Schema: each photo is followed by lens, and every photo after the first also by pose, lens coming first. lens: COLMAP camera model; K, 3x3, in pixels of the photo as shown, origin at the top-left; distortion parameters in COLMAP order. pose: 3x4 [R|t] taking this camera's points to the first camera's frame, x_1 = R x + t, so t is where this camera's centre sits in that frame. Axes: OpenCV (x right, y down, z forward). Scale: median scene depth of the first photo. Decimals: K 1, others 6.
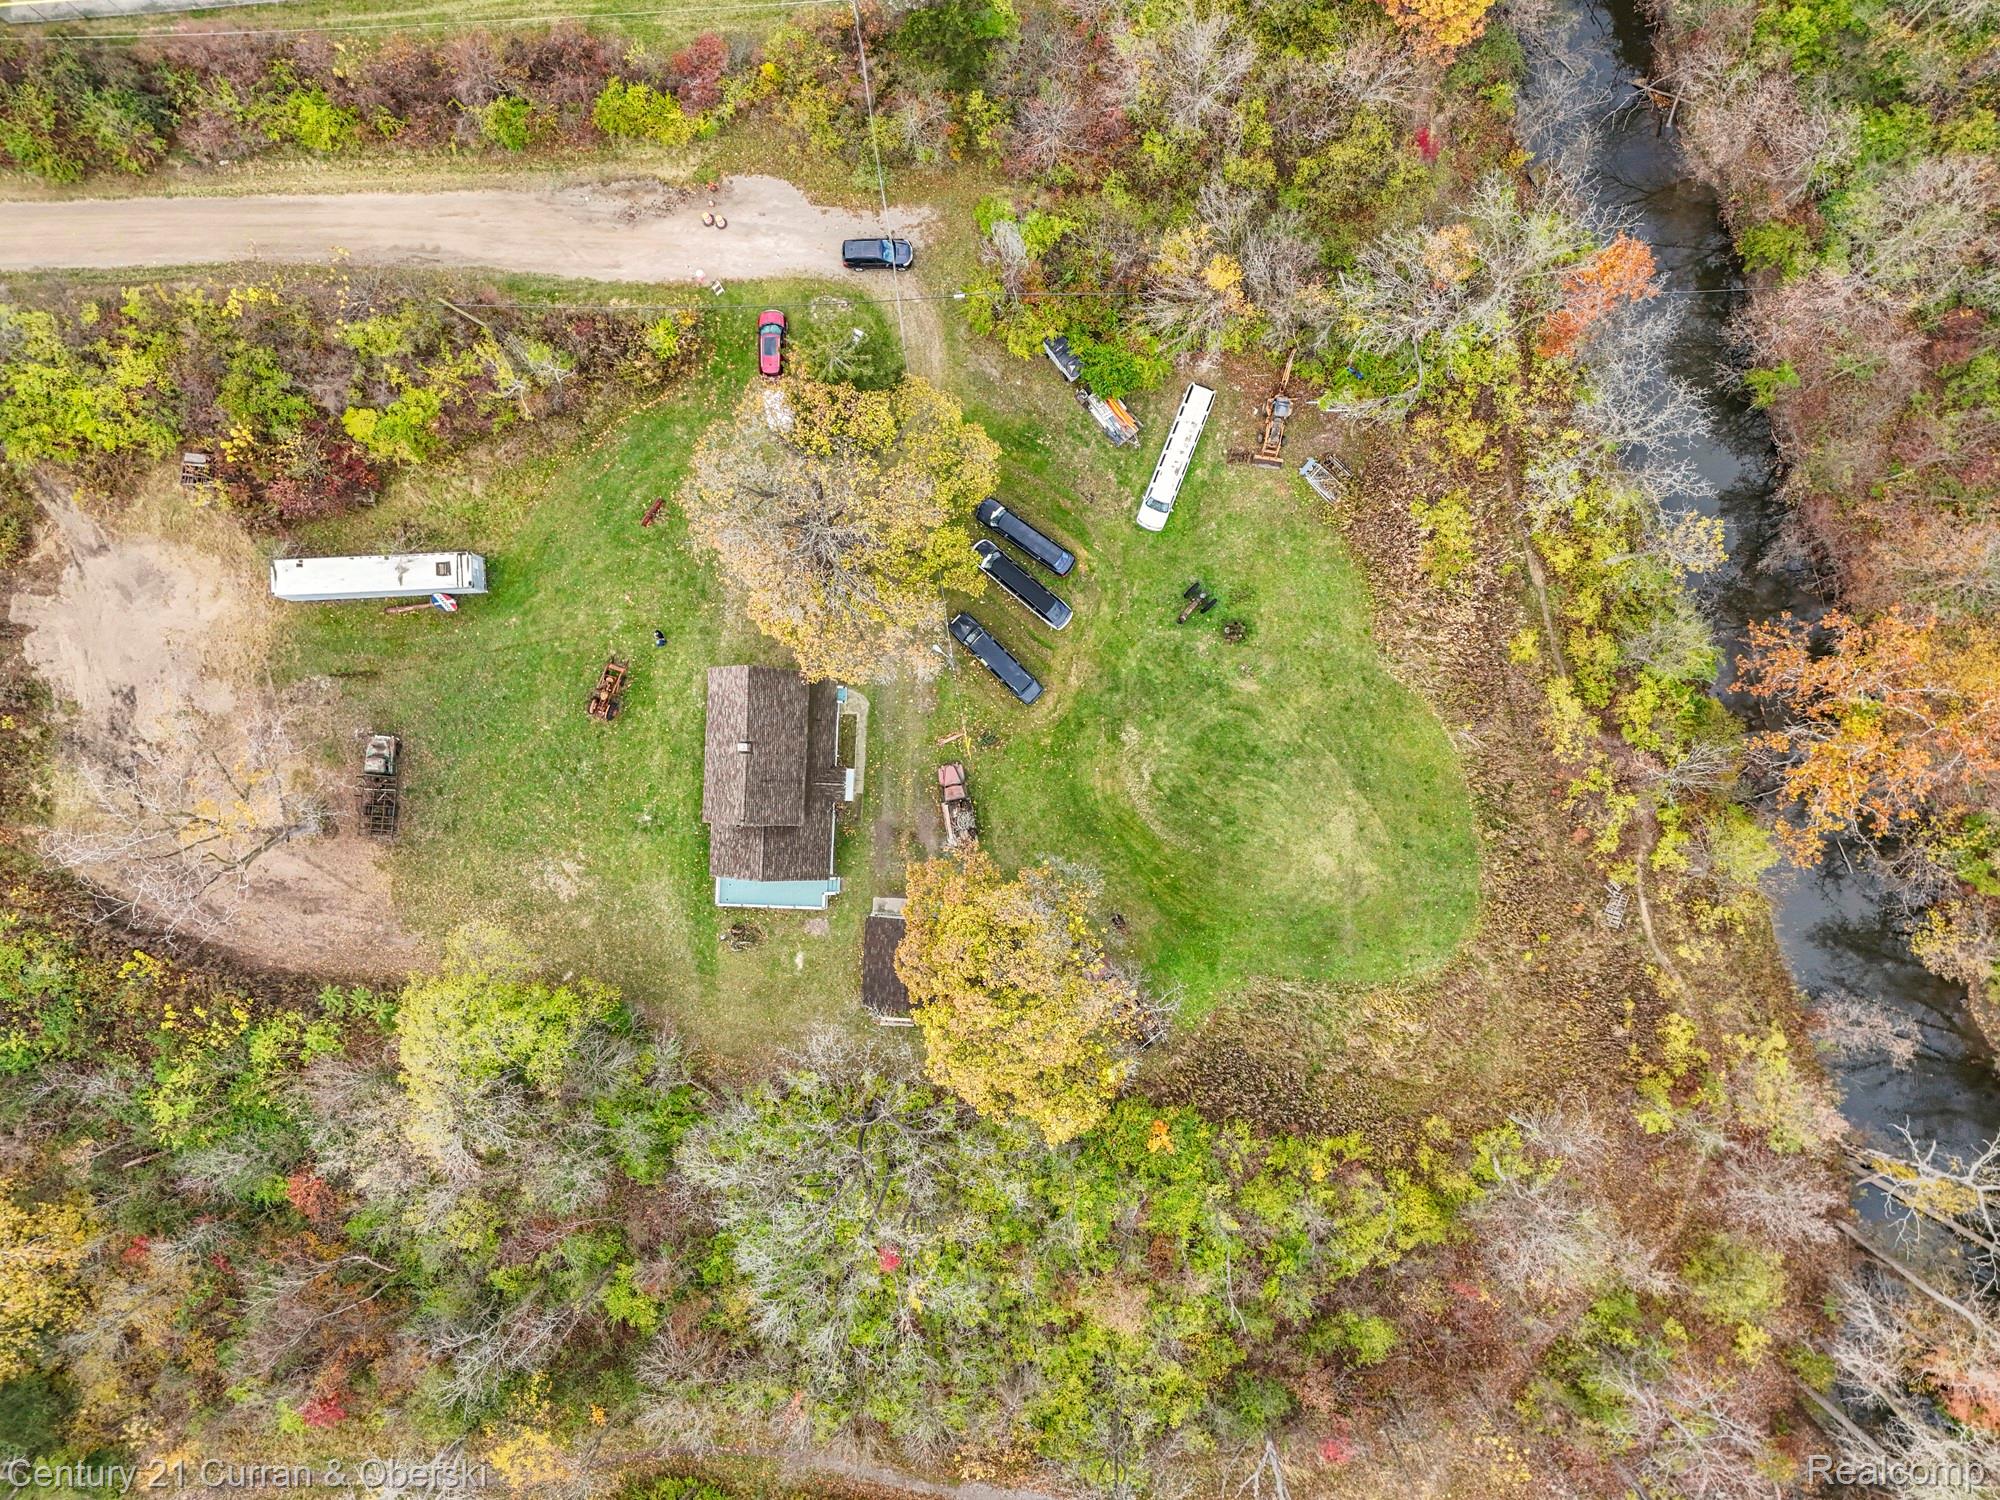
lens RADIAL K [[1469.1, 0, 1000.0], [0, 1469.1, 750.0], [0, 0, 1]] dist [0.079854, -0.070491]
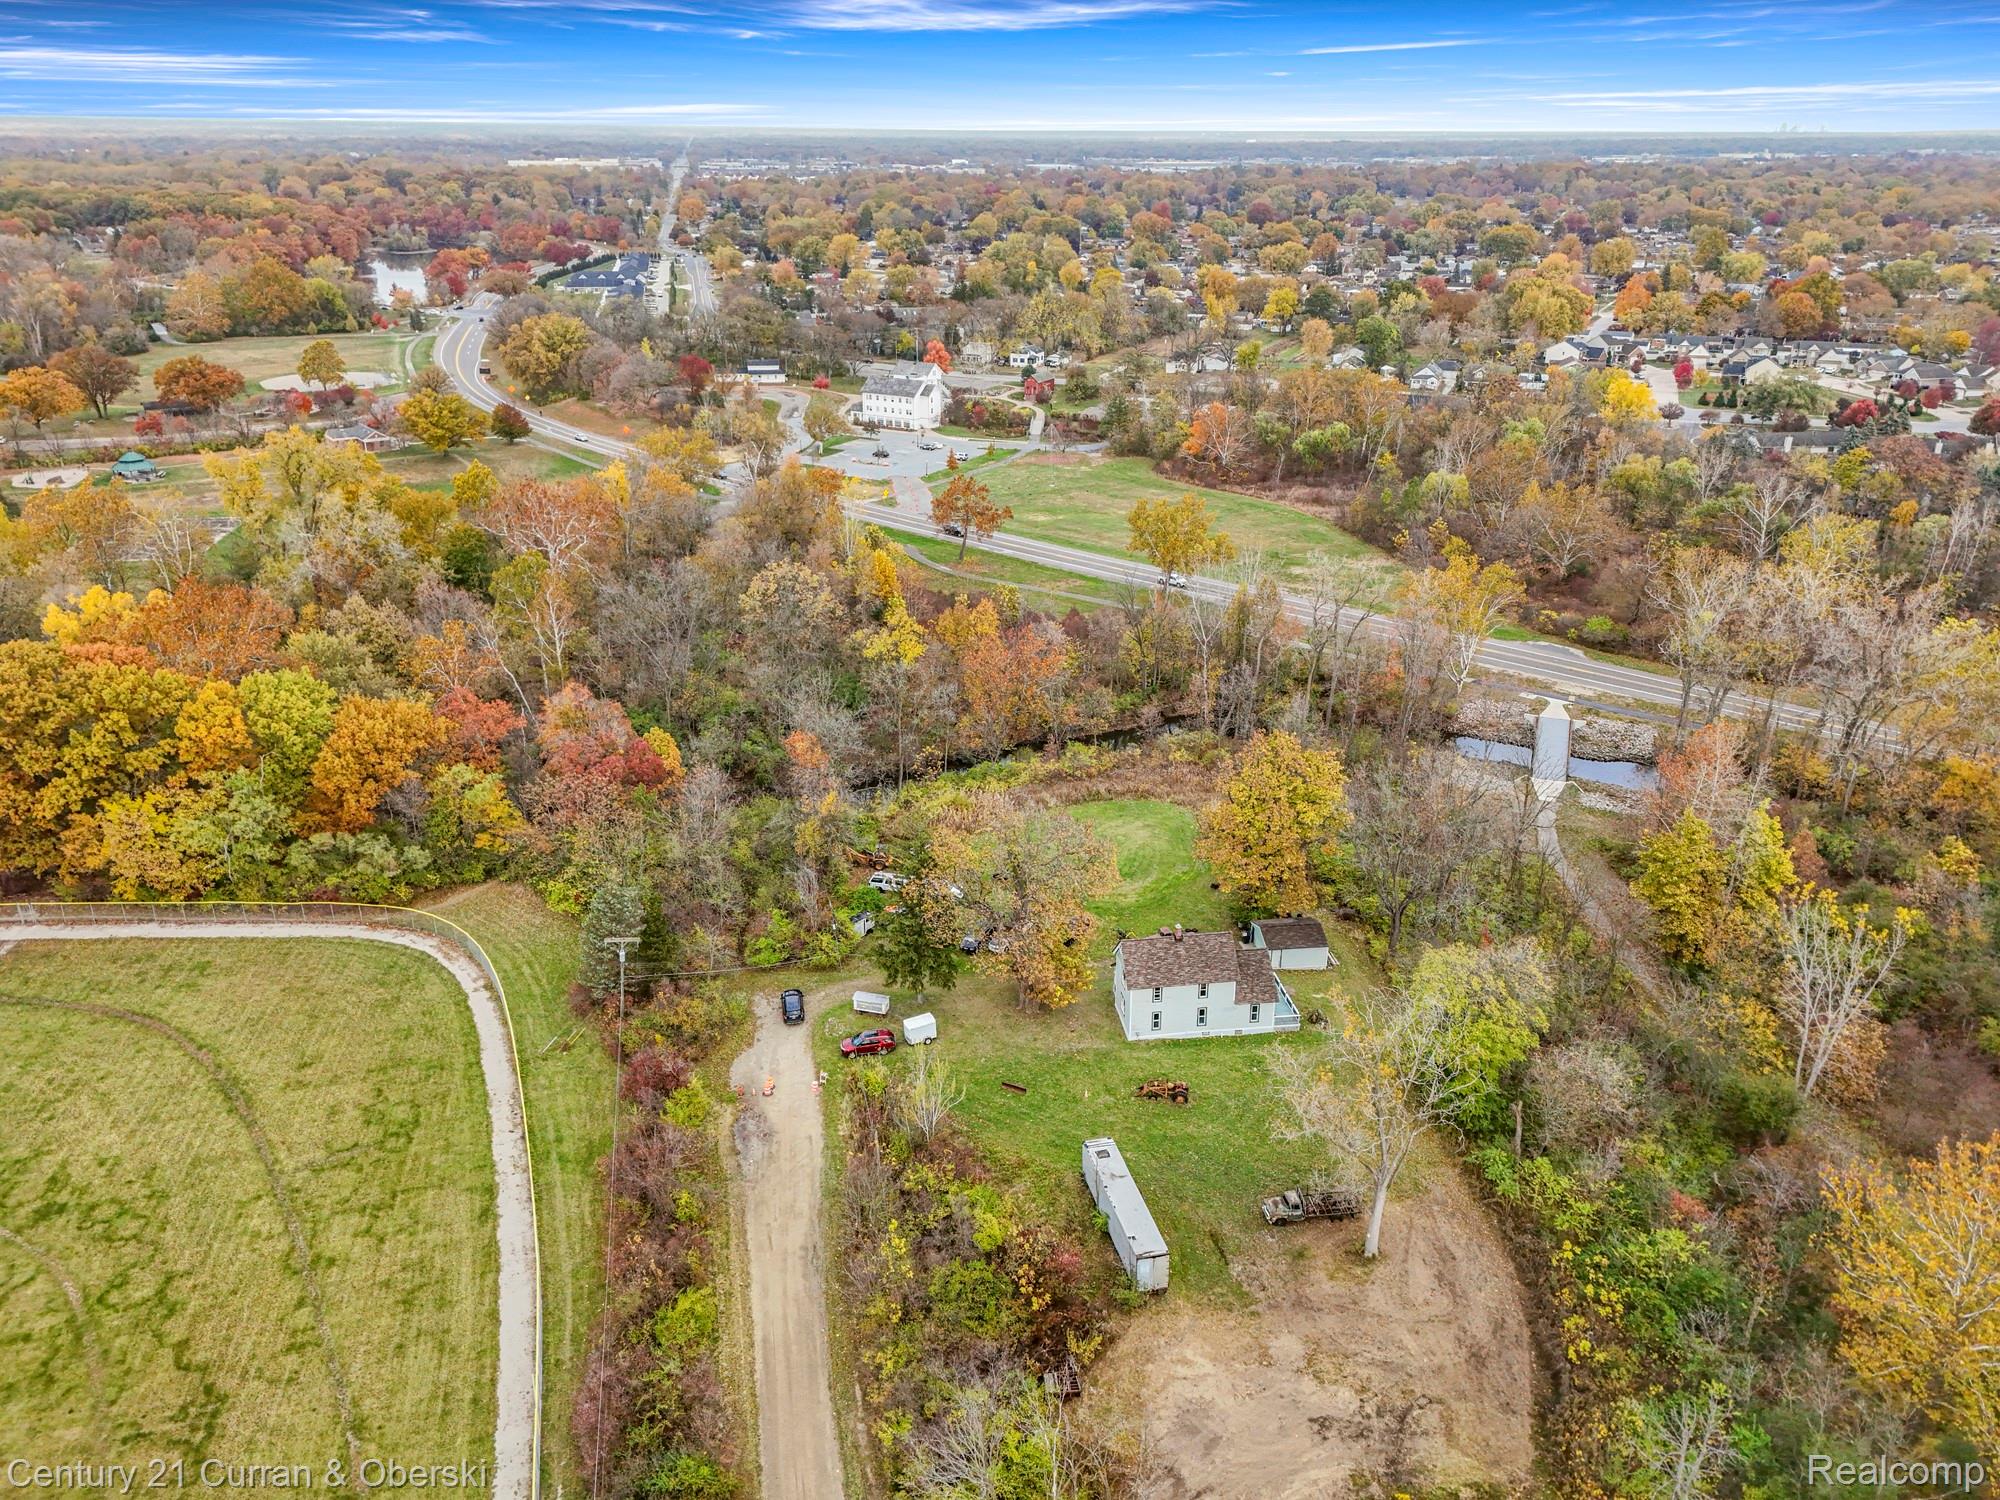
lens RADIAL K [[1469.1, 0, 1000.0], [0, 1469.1, 750.0], [0, 0, 1]] dist [0.079854, -0.070491]
pose [[-0.182021, -0.368237, 0.911740, -1.226515], [0.983186, -0.054392, 0.174317, -0.364459], [-0.014598, 0.928139, 0.371946, 0.288575]]
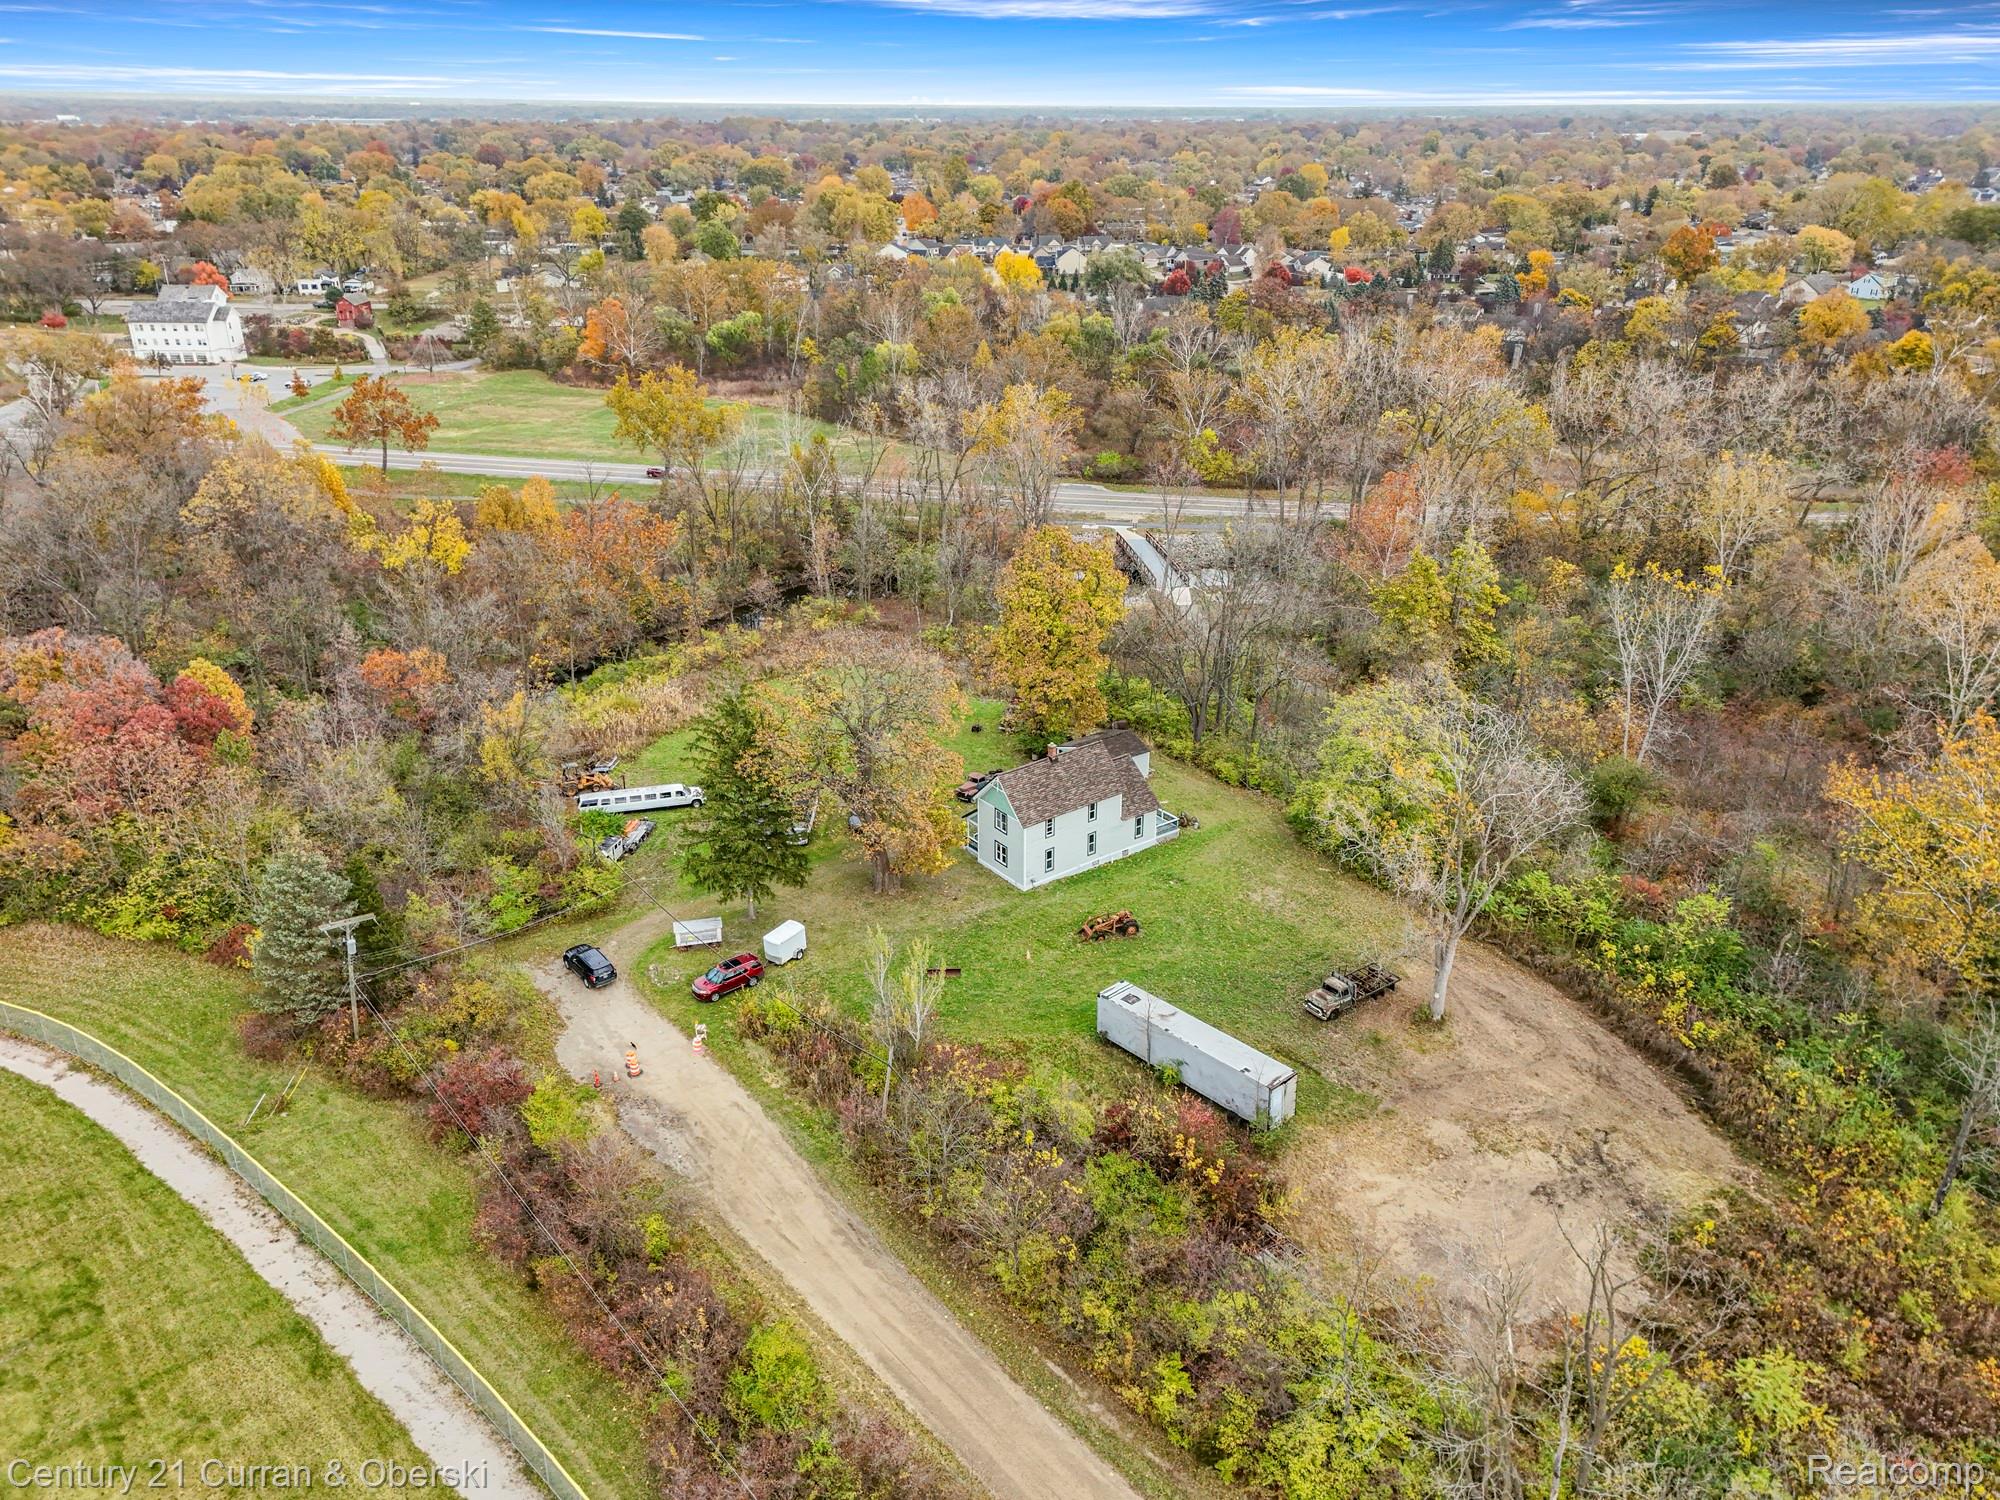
lens RADIAL K [[1469.1, 0, 1000.0], [0, 1469.1, 750.0], [0, 0, 1]] dist [0.079854, -0.070491]
pose [[-0.636756, -0.296343, 0.711845, -0.887114], [0.771058, -0.240769, 0.589490, -0.653974], [-0.003301, 0.924235, 0.381809, 0.497769]]
